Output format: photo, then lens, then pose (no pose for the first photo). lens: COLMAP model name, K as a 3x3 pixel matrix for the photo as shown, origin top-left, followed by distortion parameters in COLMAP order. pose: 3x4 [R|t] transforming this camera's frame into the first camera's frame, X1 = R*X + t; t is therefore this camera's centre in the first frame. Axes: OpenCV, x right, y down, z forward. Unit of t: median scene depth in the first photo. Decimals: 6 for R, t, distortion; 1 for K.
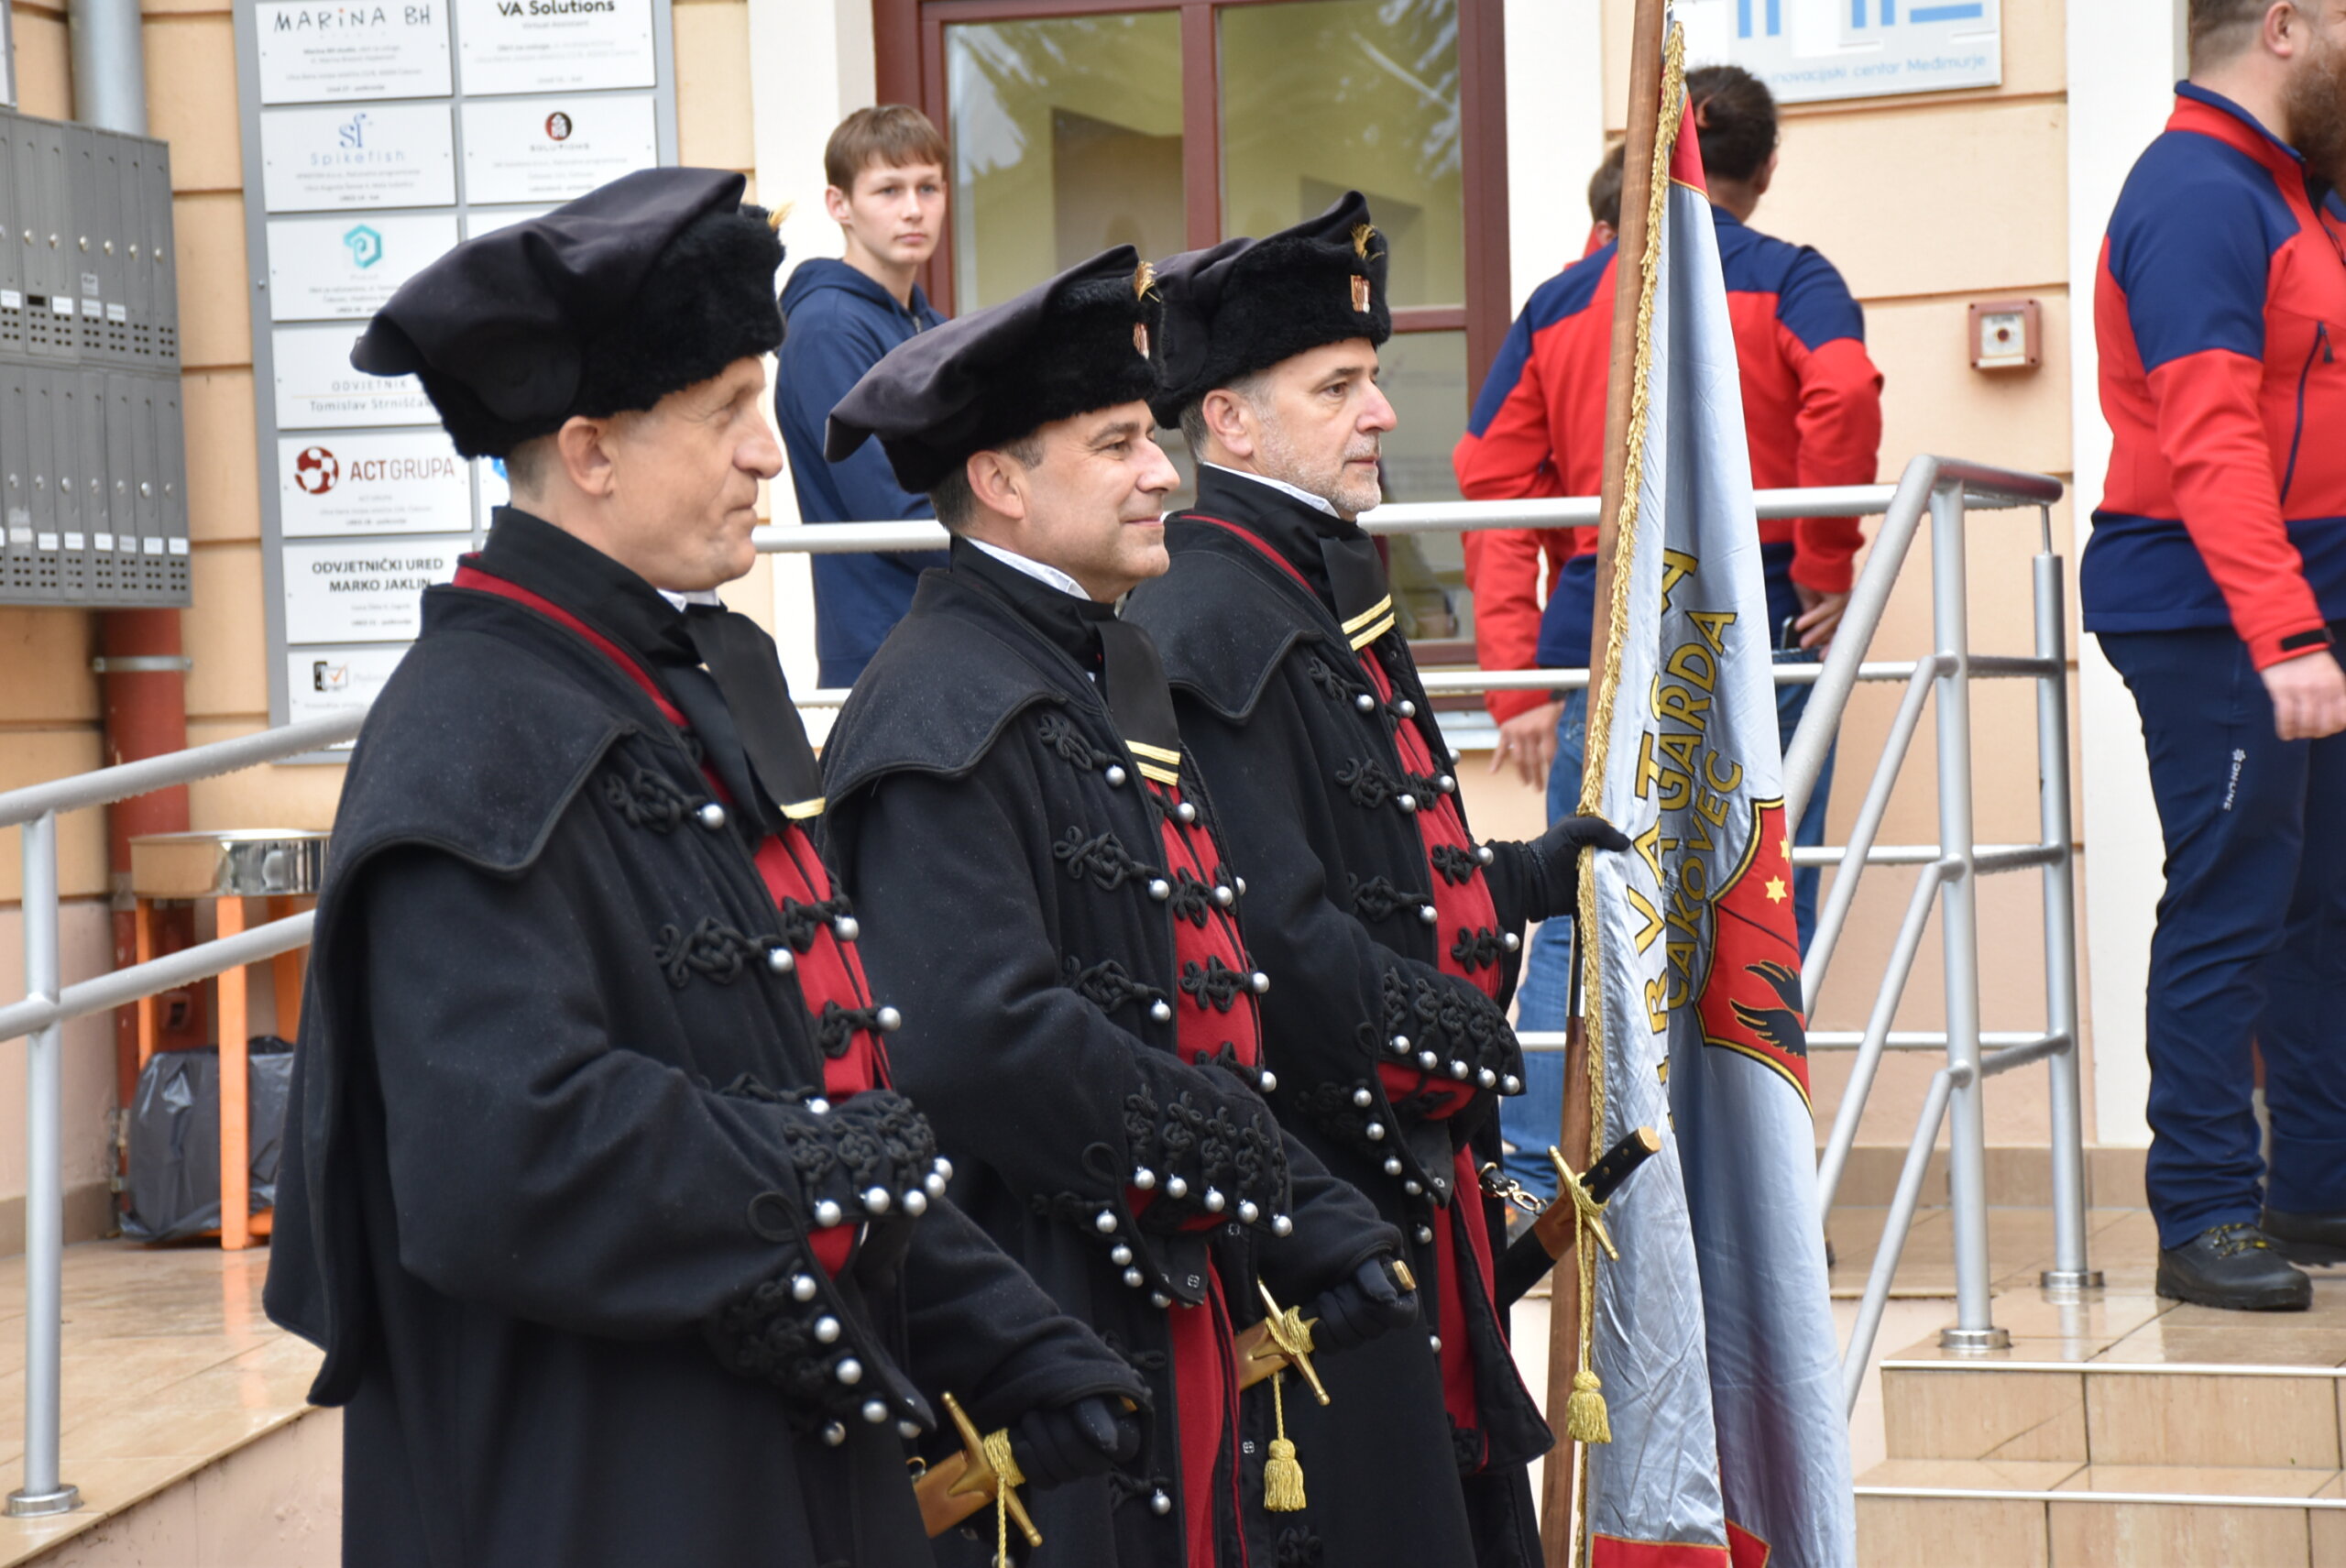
lens RADIAL K [[6521.9, 0, 1153.7], [0, 6521.9, 721.8], [0, 0, 1]] dist [1.088814, 0.000000]
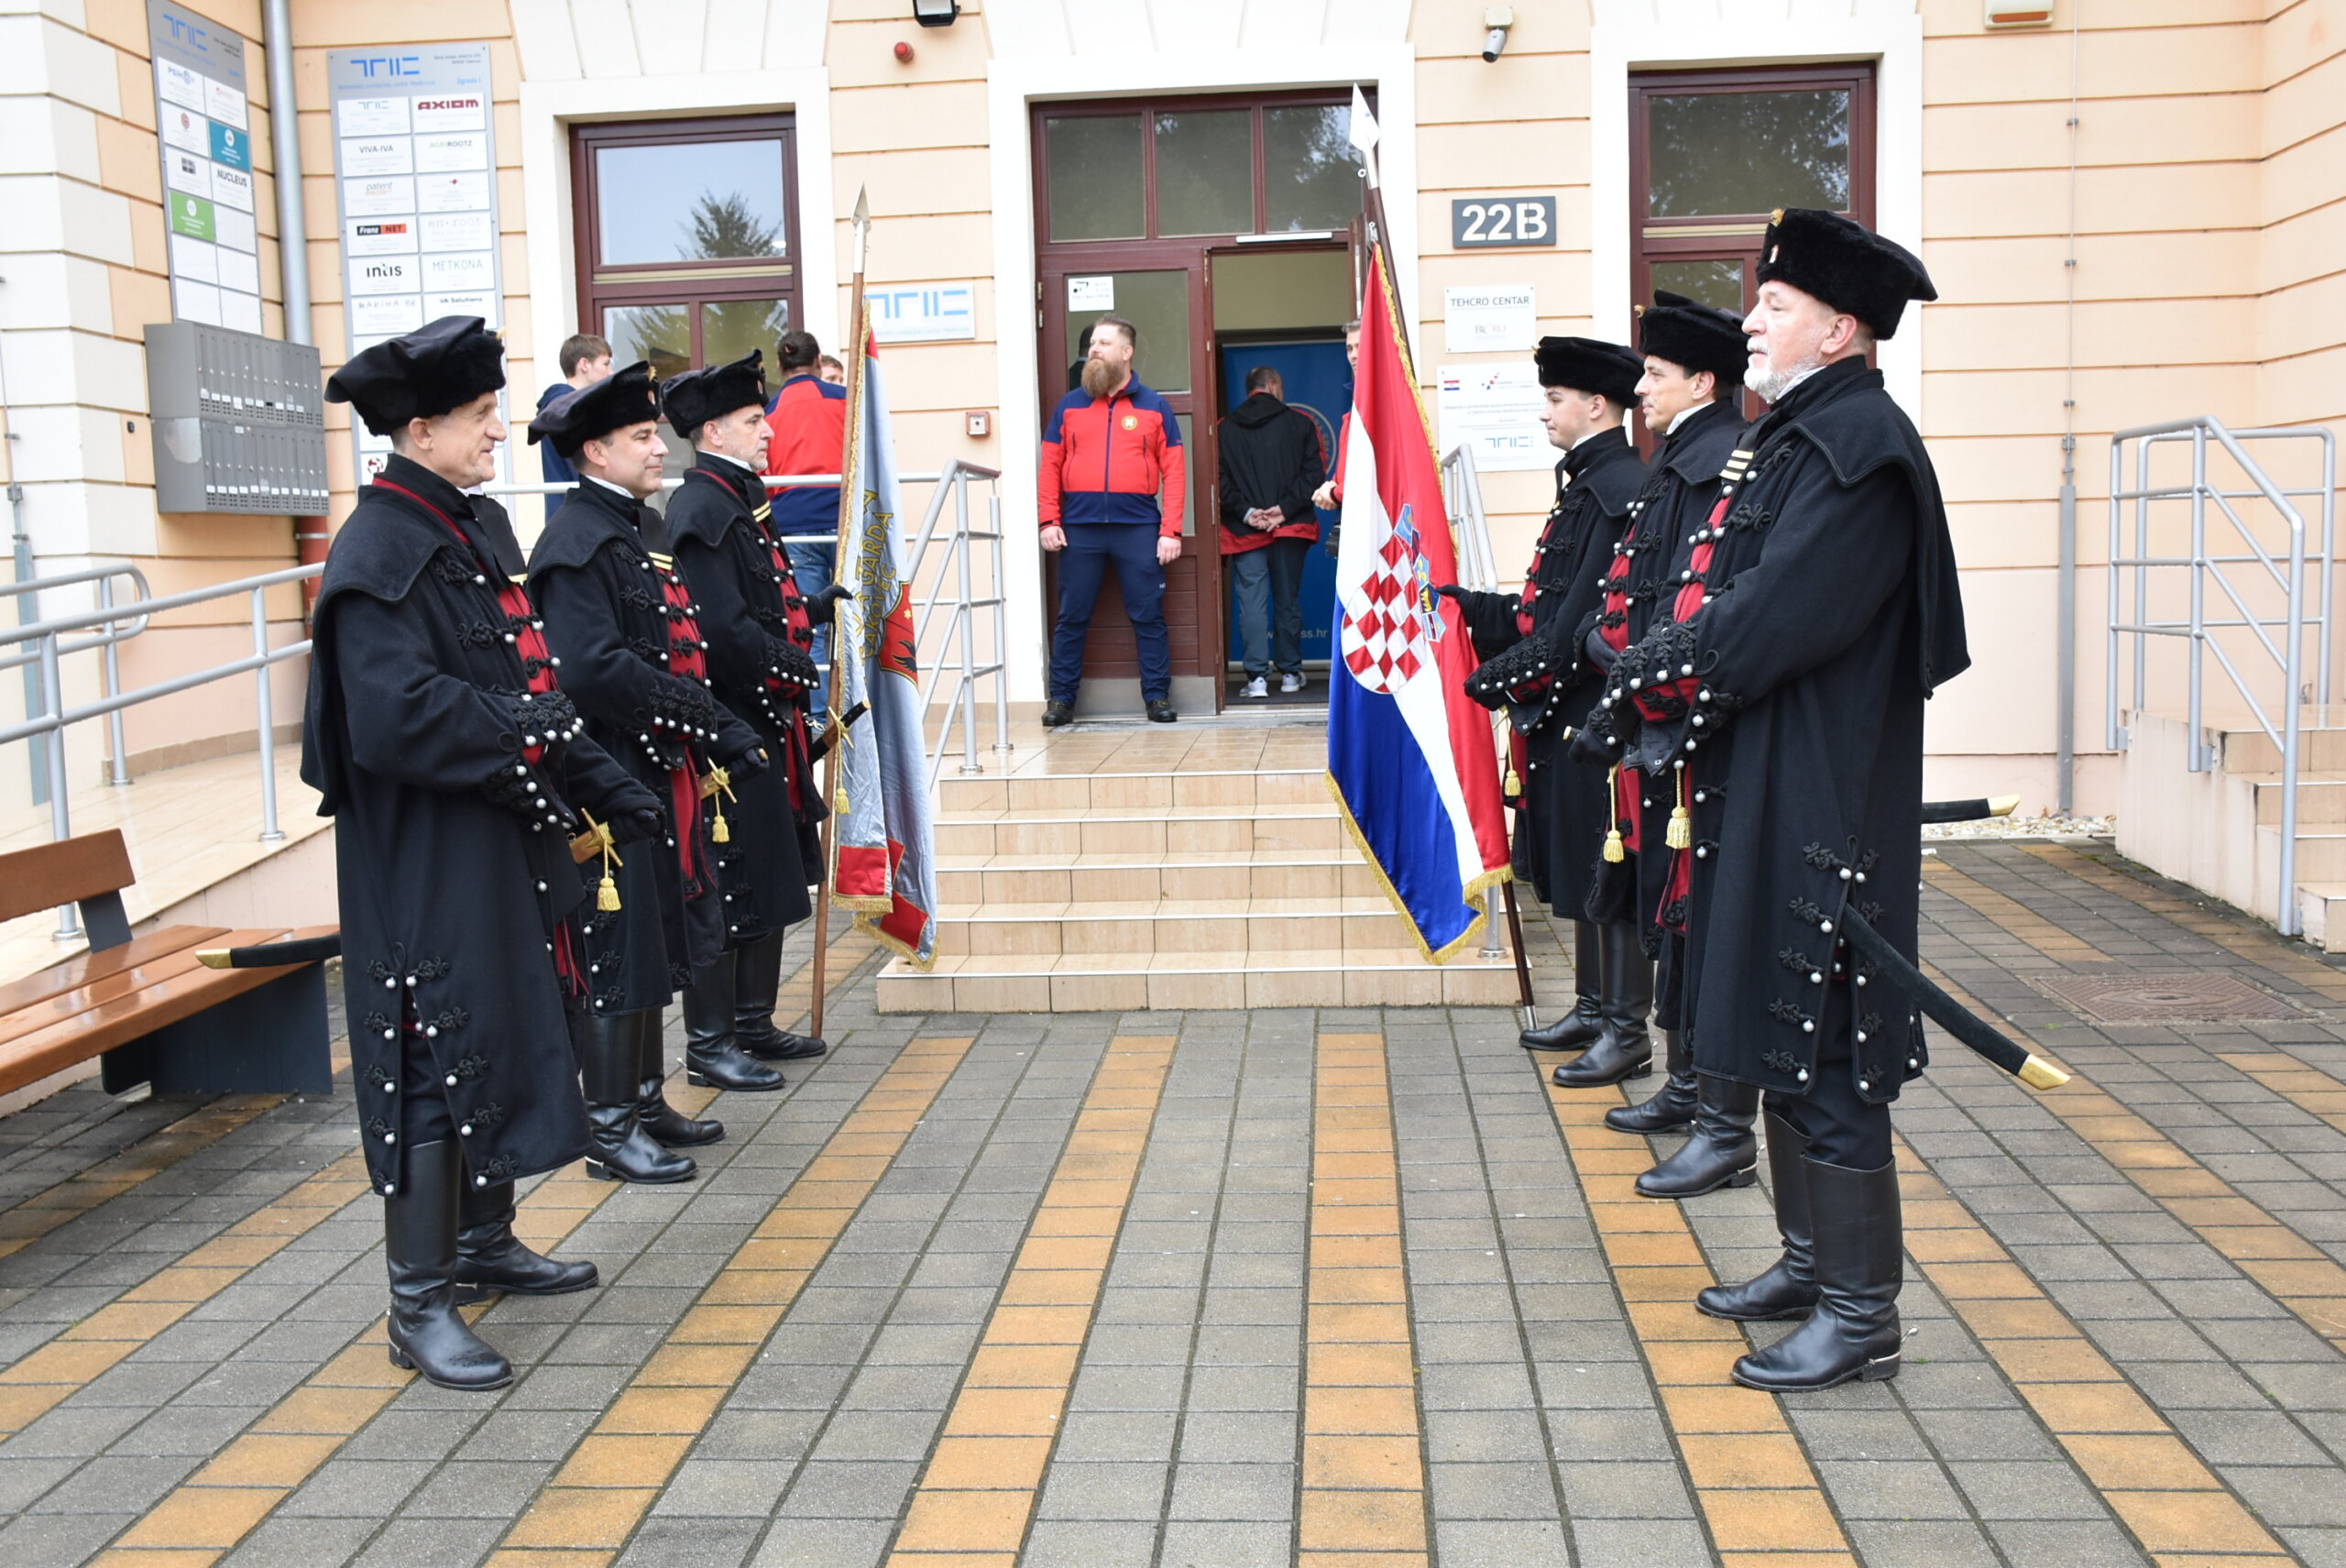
lens RADIAL K [[2052.2, 0, 1178.7], [0, 2052.2, 800.0], [0, 0, 1]] dist [-0.096313, 0.053120]
pose [[0.973658, -0.020202, 0.227115, 0.011015], [-0.005436, 0.993727, 0.111697, 0.007883], [-0.227947, -0.109990, 0.967441, 0.153546]]
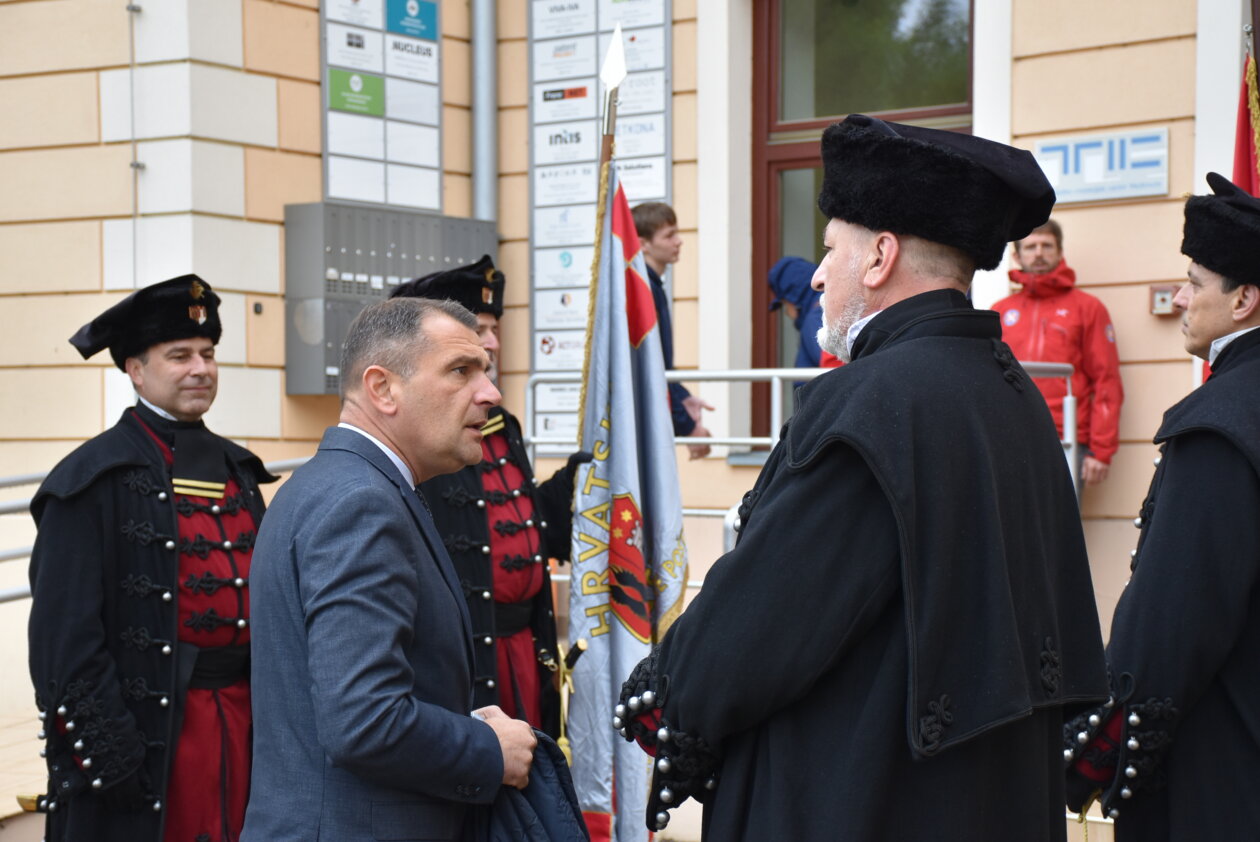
lens RADIAL K [[2453.7, 0, 630.3], [0, 2453.7, 420.8], [0, 0, 1]] dist [0.199761, 0.000000]
pose [[0.943445, 0.025245, -0.330566, 0.374024], [-0.025082, 0.999674, 0.004759, -0.023106], [0.330578, 0.003801, 0.943771, 0.176716]]
